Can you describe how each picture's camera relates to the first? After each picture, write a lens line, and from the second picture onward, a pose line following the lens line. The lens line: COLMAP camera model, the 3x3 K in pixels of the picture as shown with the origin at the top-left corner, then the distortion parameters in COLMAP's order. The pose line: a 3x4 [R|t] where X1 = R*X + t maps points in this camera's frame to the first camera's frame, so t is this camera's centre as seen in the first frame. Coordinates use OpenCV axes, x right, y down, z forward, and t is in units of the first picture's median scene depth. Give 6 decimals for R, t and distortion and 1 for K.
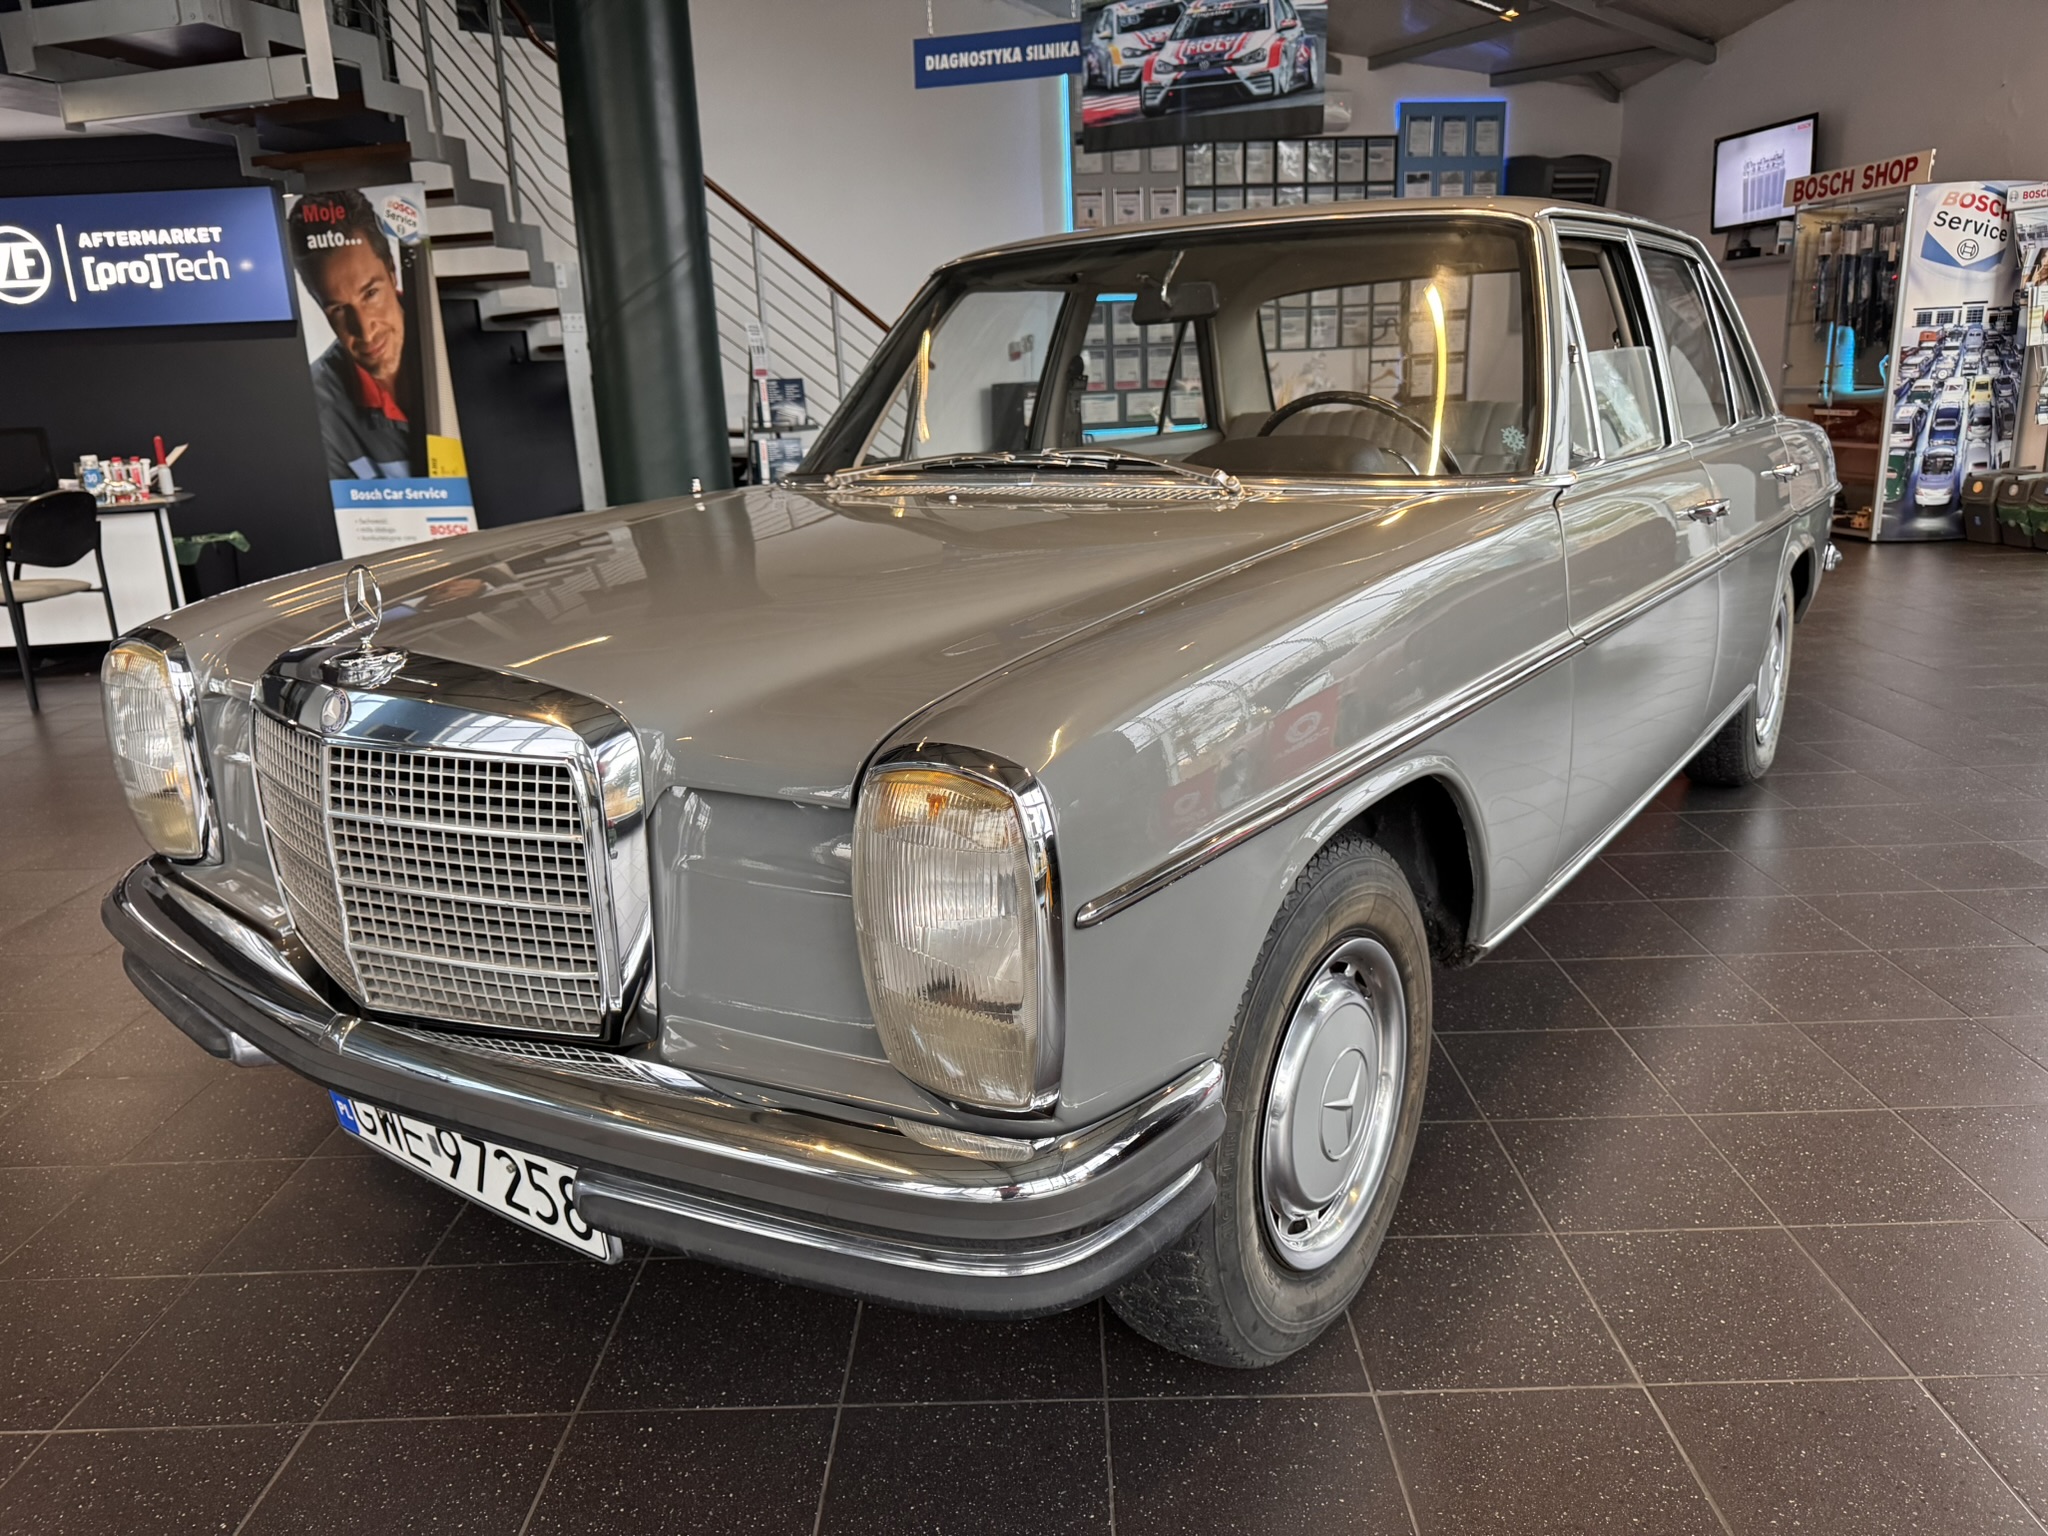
lens RADIAL K [[1454.7, 0, 1038.0], [0, 1454.7, 774.6], [0, 0, 1]] dist [0.031950, -0.037915]
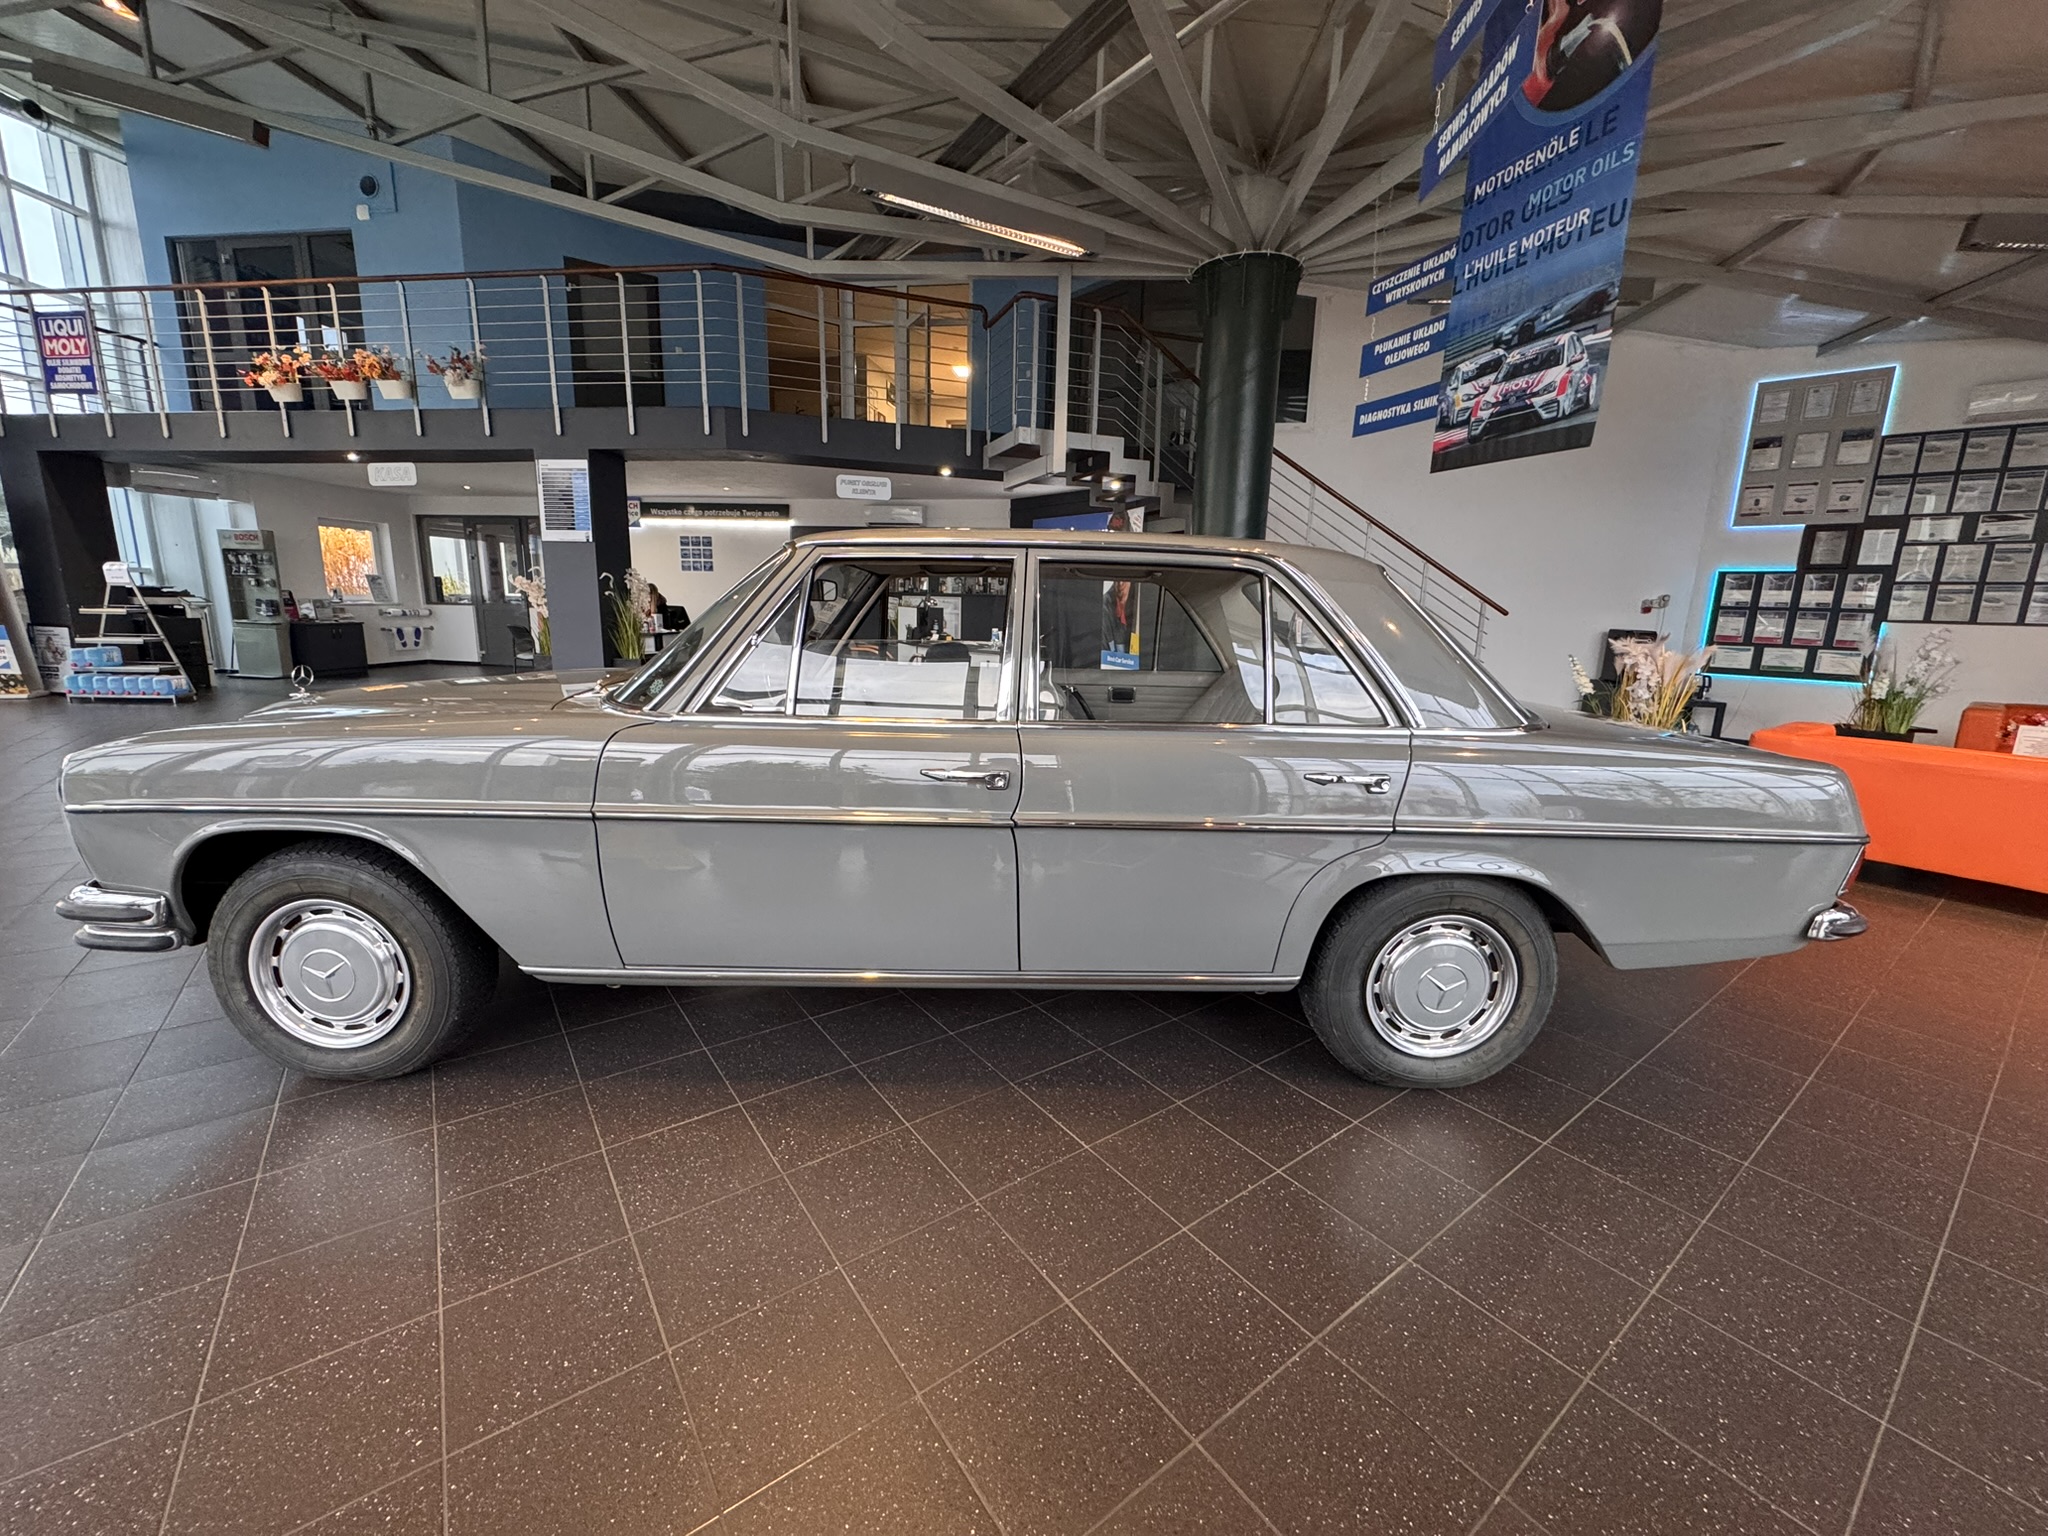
lens RADIAL K [[817.2, 0, 1024.1], [0, 817.2, 766.3], [0, 0, 1]] dist [-0.004639, 0.000671]
pose [[0.589683, 0.213548, -0.778891, 0.475302], [-0.260190, 0.963223, 0.067102, -0.113594], [0.764575, 0.163090, 0.623560, 0.280763]]
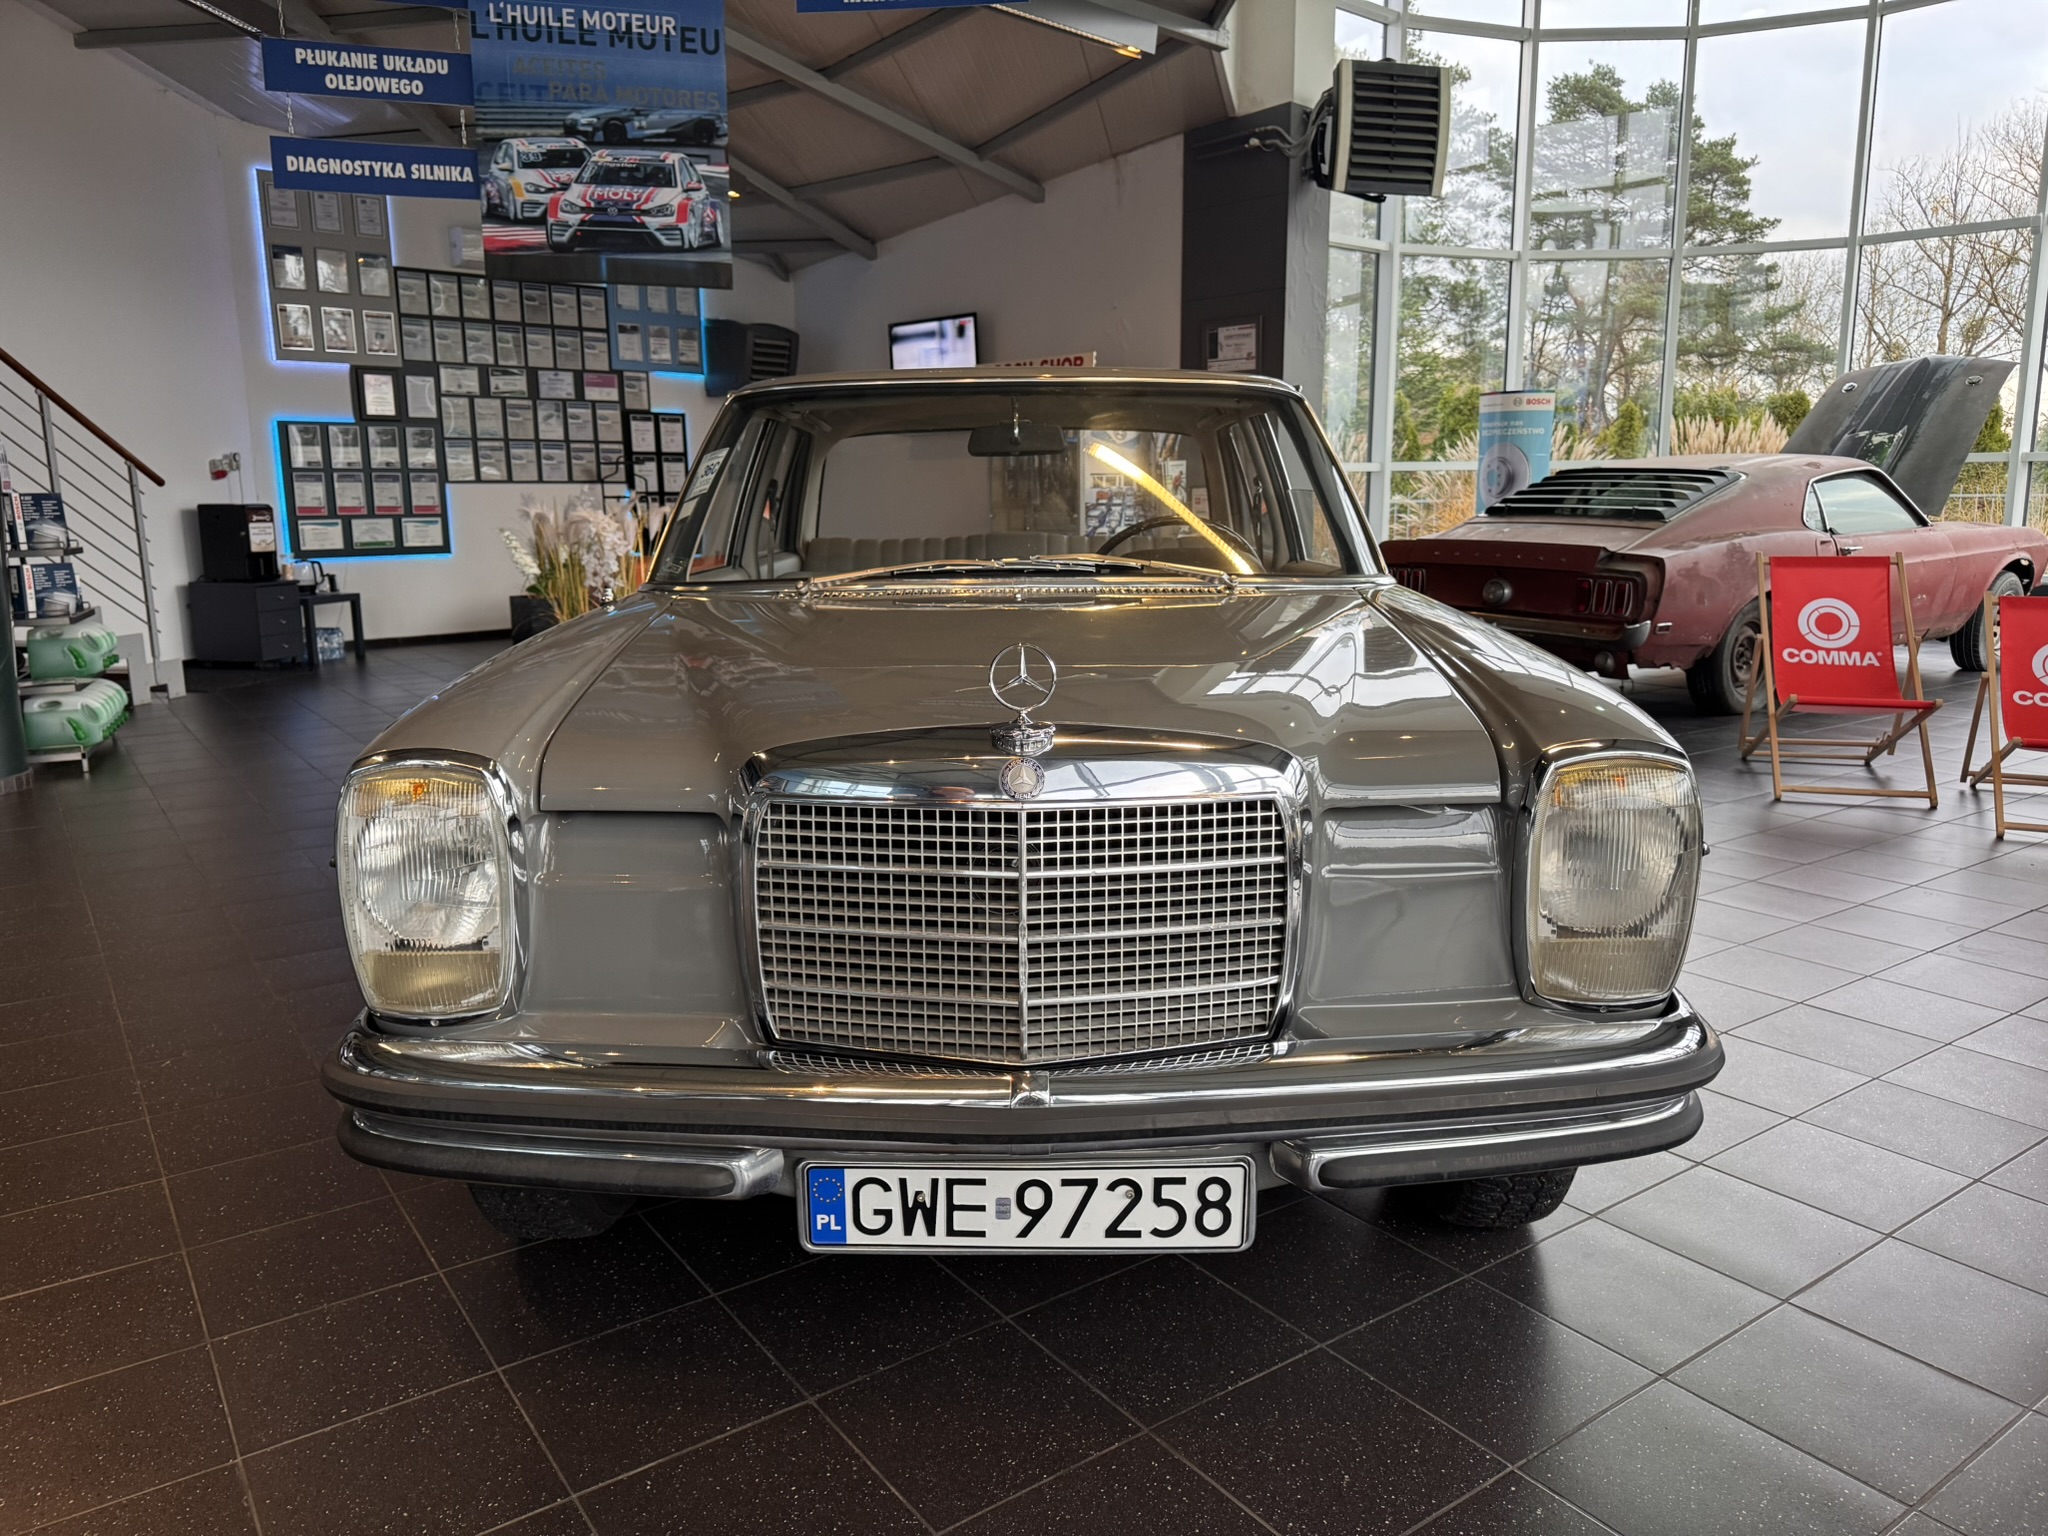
lens RADIAL K [[1454.7, 0, 1030.0], [0, 1454.7, 765.0], [0, 0, 1]] dist [0.031950, -0.037915]
pose [[0.811794, -0.076795, 0.578872, -0.272500], [0.133521, 0.989464, -0.055981, 0.001727], [-0.568474, 0.122736, 0.813494, 0.034522]]
